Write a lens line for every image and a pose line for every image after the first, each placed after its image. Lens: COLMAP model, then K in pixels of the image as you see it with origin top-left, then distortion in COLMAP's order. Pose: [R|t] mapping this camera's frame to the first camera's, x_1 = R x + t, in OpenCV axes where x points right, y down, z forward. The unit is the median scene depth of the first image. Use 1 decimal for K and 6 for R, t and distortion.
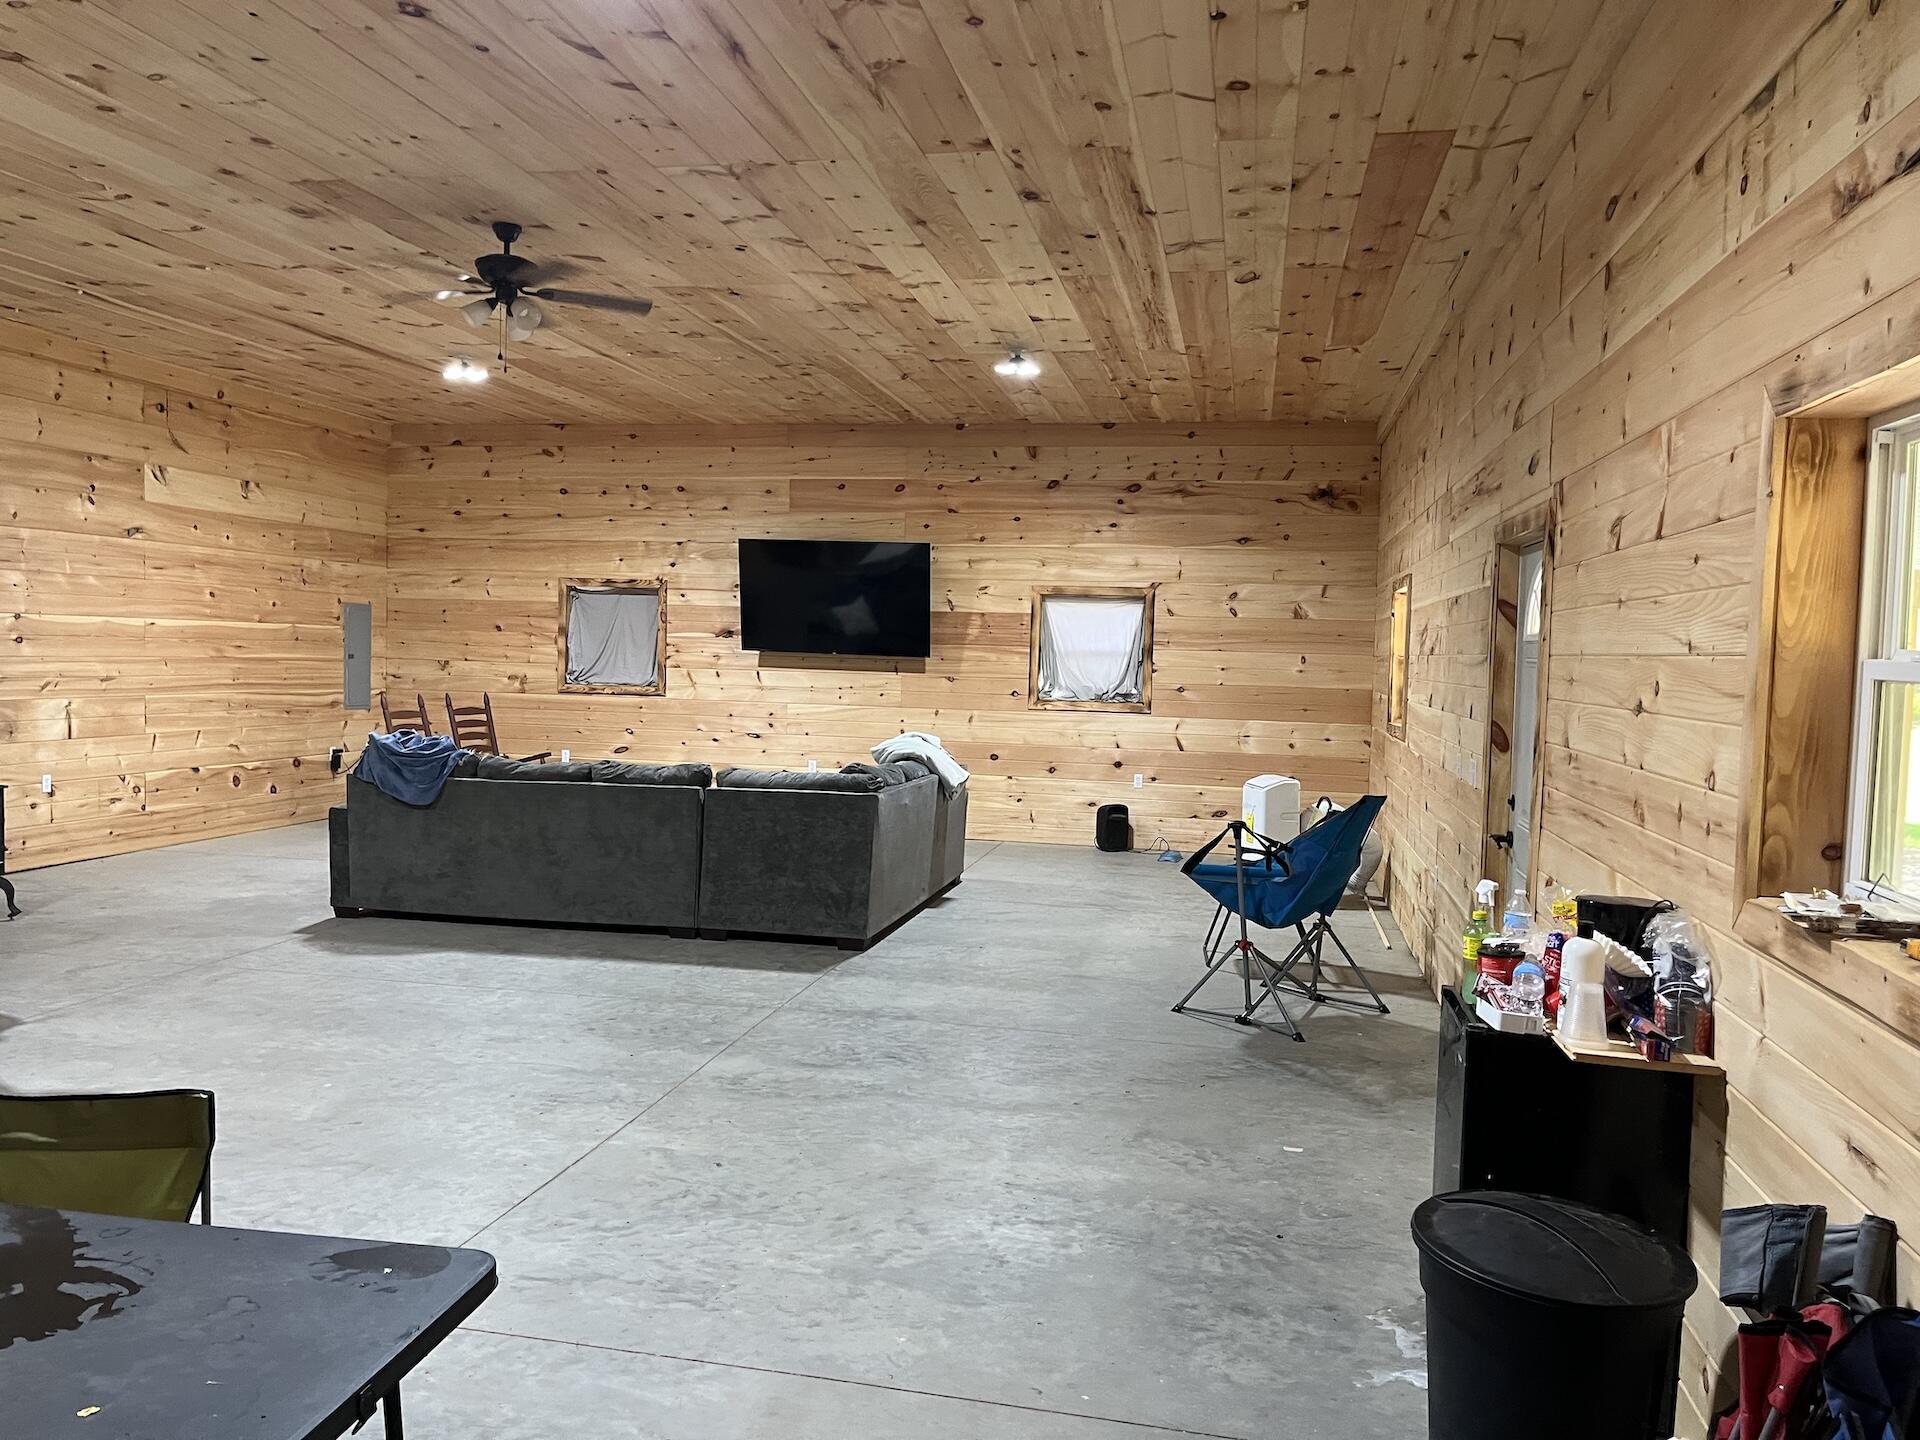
lens RADIAL K [[1449.9, 0, 949.9], [0, 1449.9, 710.5], [0, 0, 1]] dist [0.073164, -0.090634]
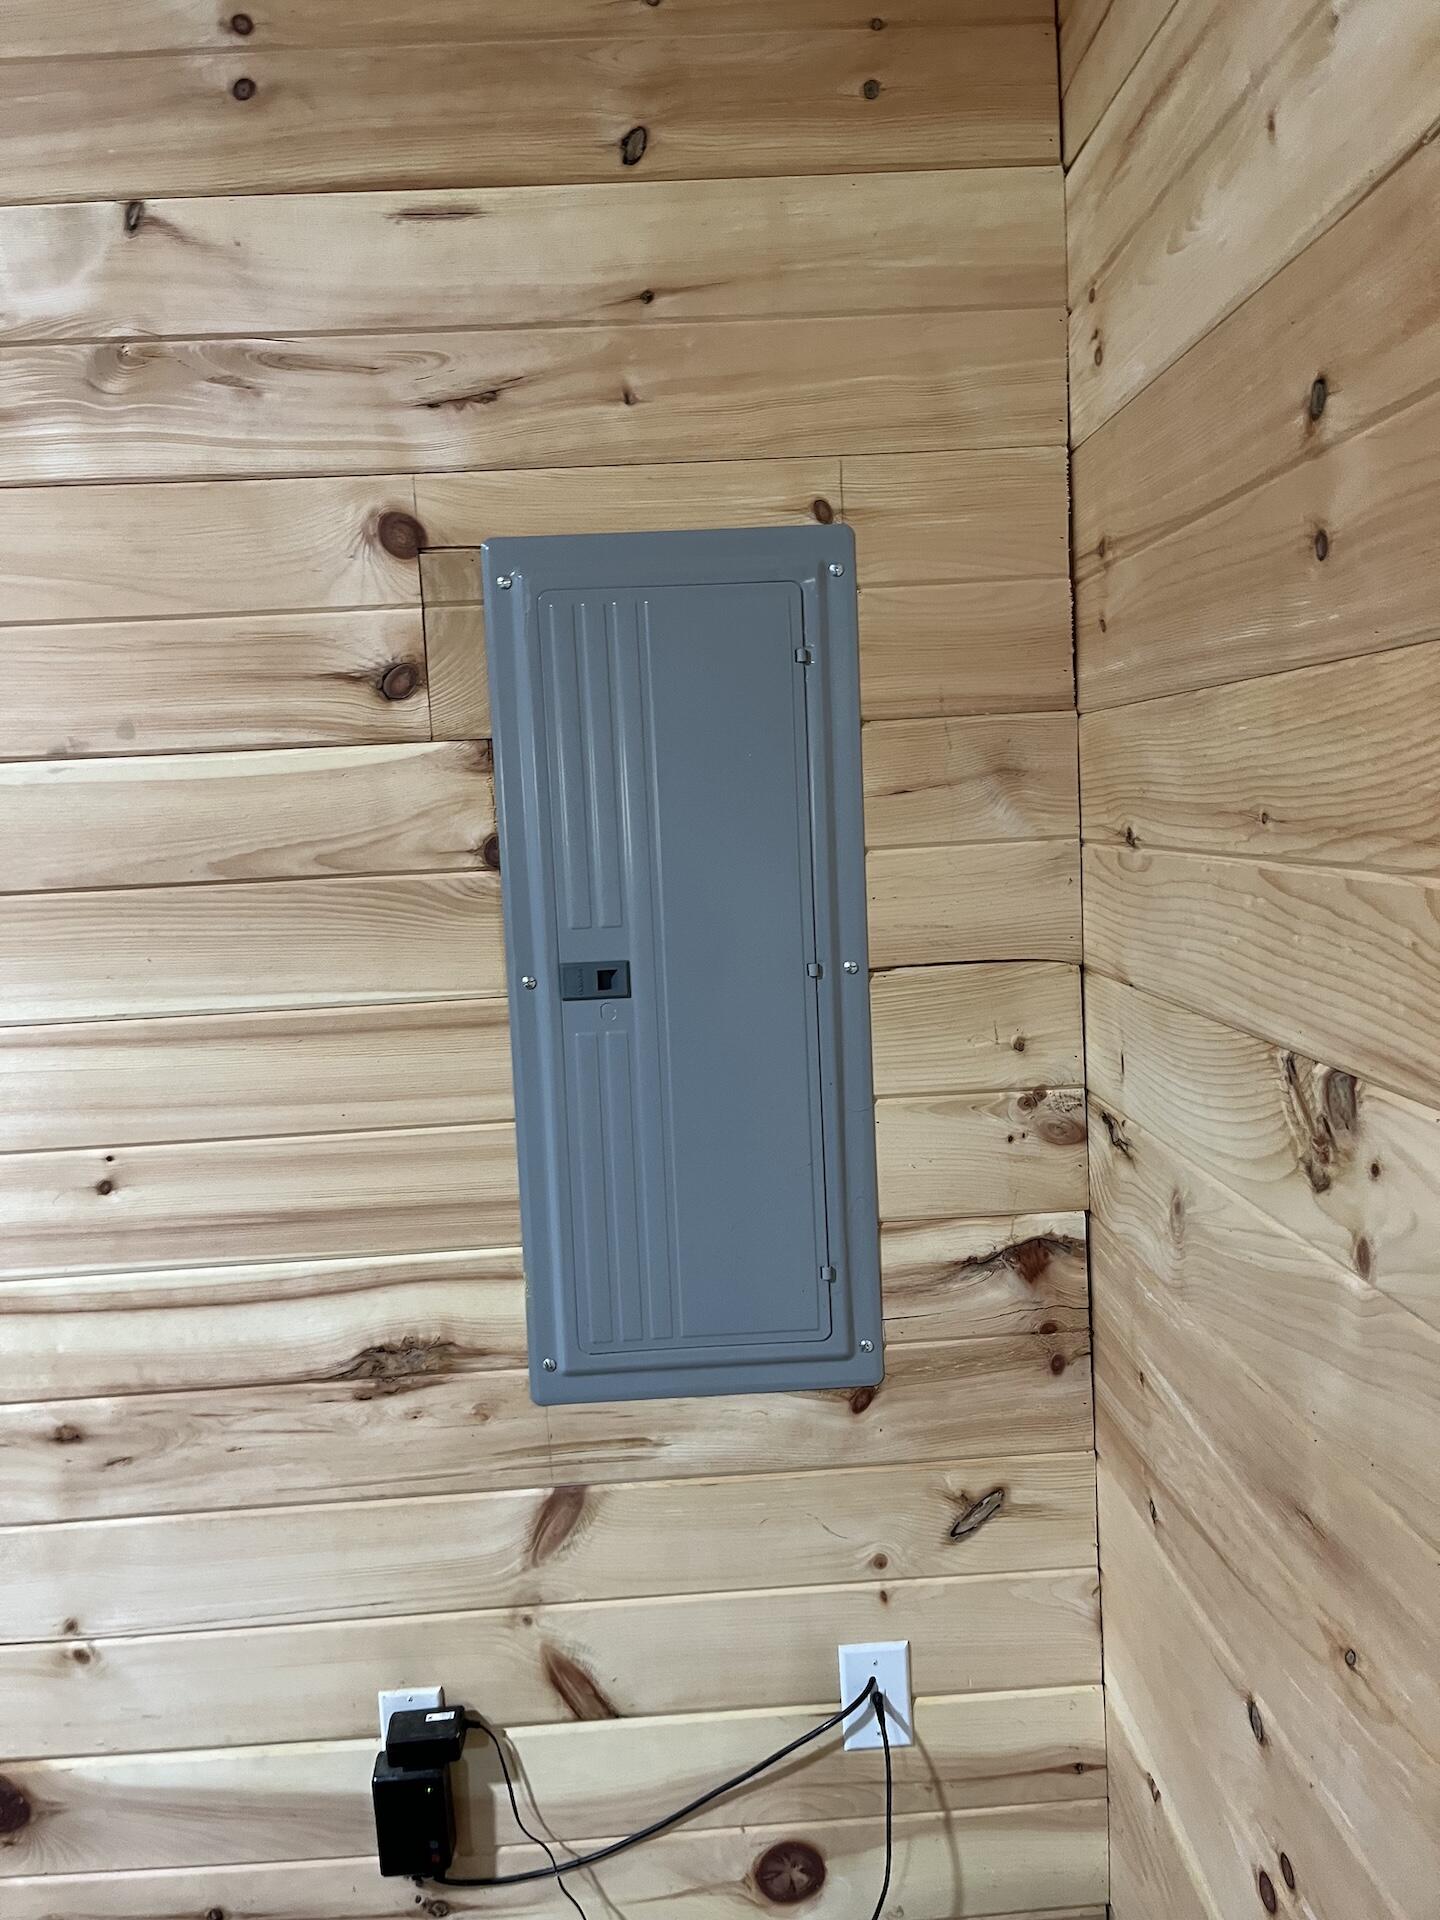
lens RADIAL K [[1449.9, 0, 714.2], [0, 1449.9, 952.8], [0, 0, 1]] dist [0.073164, -0.090634]
pose [[0.228560, 0.062077, -0.971549, -0.334474], [0.023064, 0.997340, 0.069151, -0.055129], [0.973257, -0.038213, 0.226520, 1.139349]]
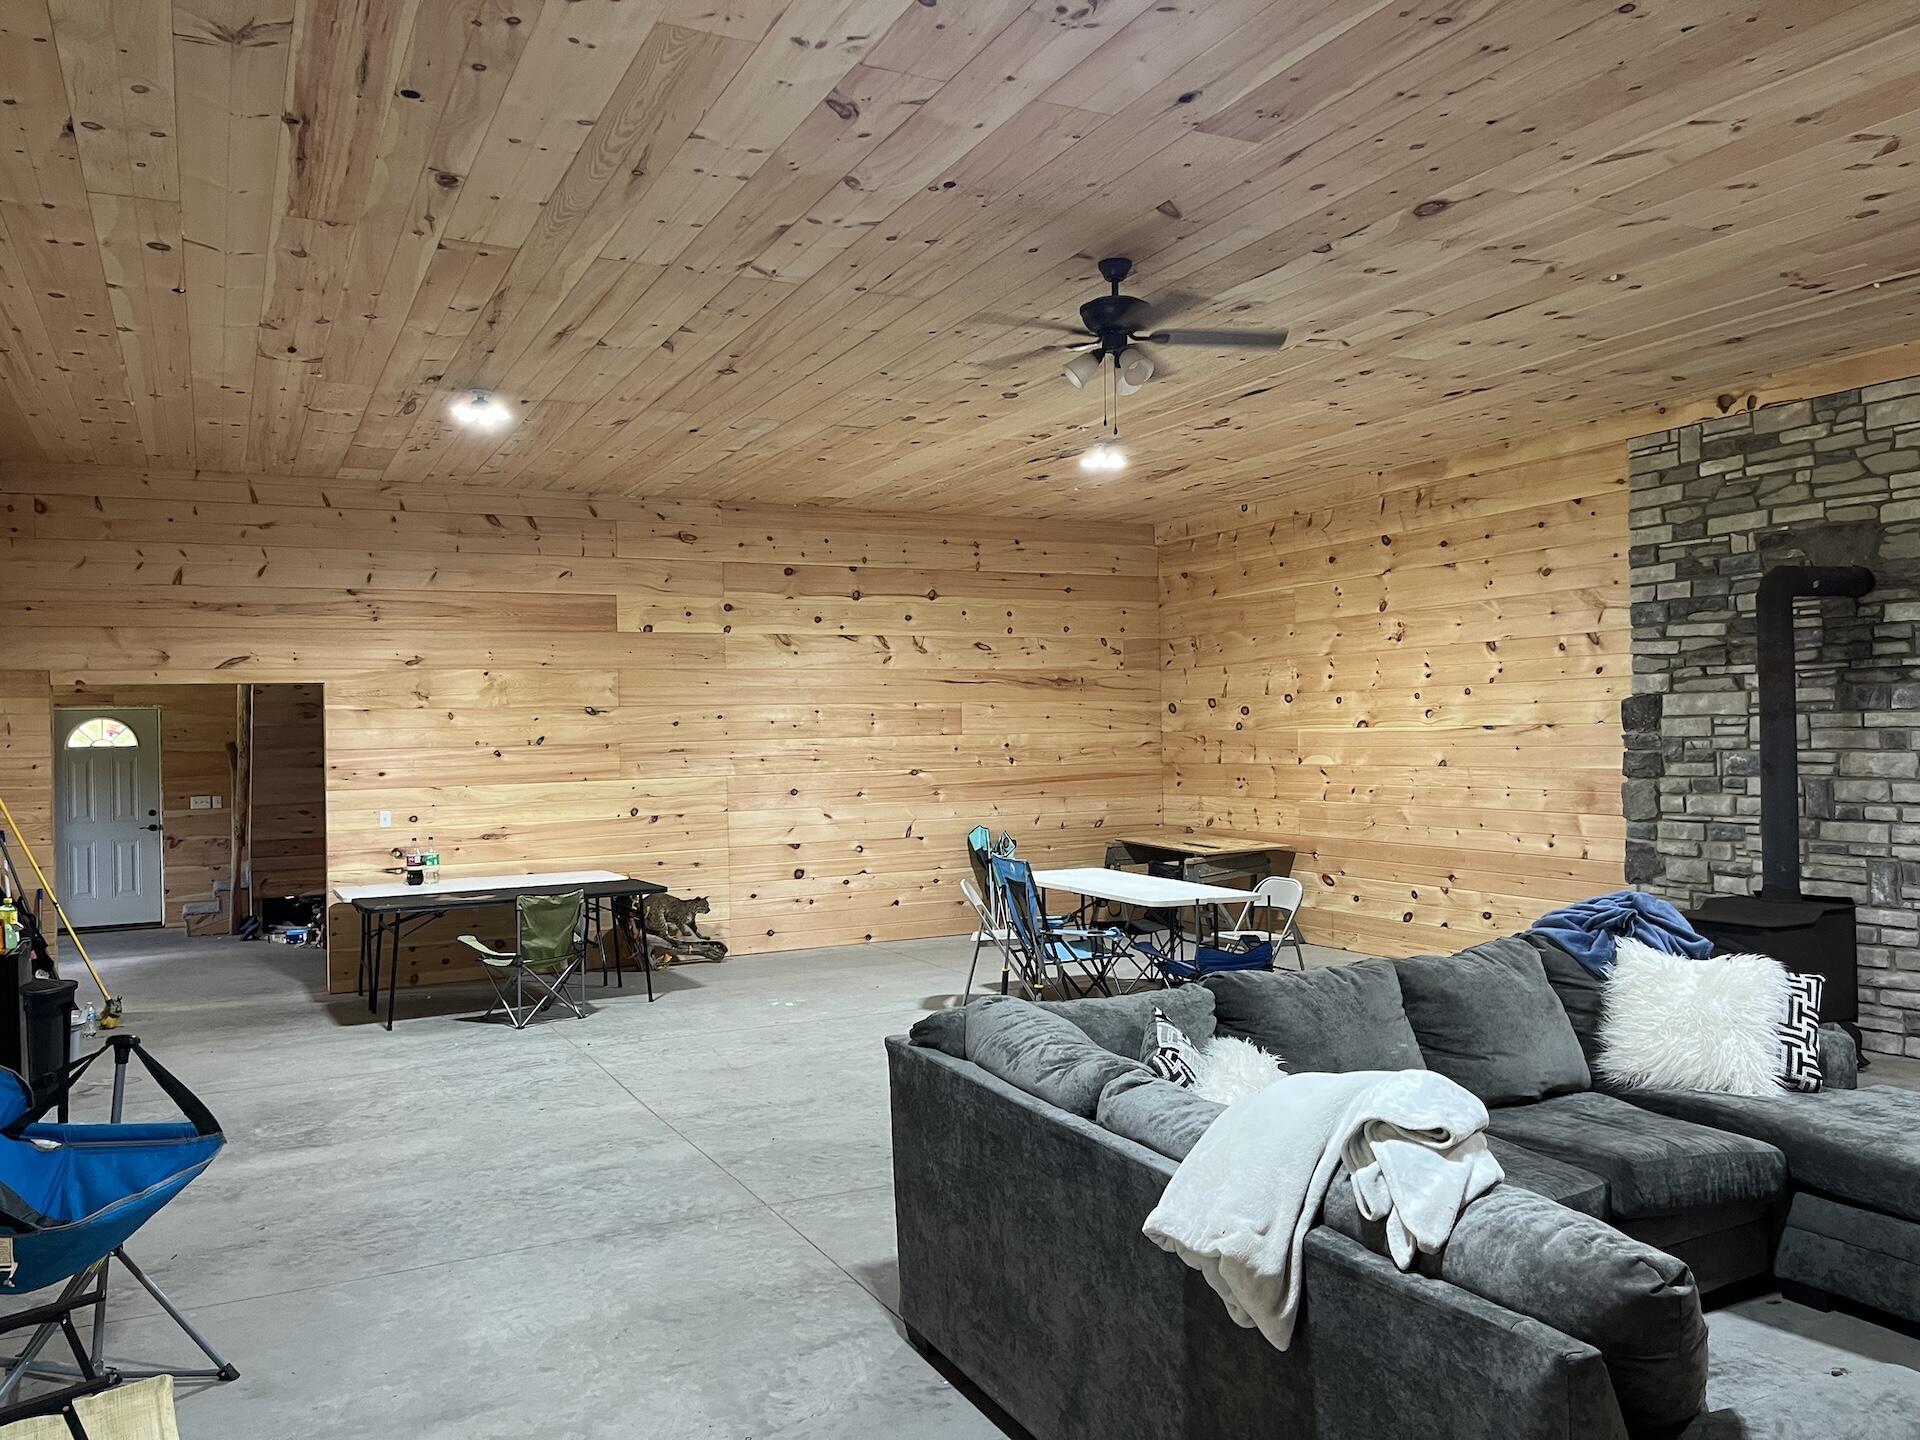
lens RADIAL K [[1449.9, 0, 947.2], [0, 1449.9, 727.7], [0, 0, 1]] dist [0.073164, -0.090634]
pose [[-0.784010, -0.015499, -0.620555, 0.179458], [-0.028947, 0.999514, 0.011608, -0.041441], [0.620073, 0.027064, -0.784077, 0.976619]]
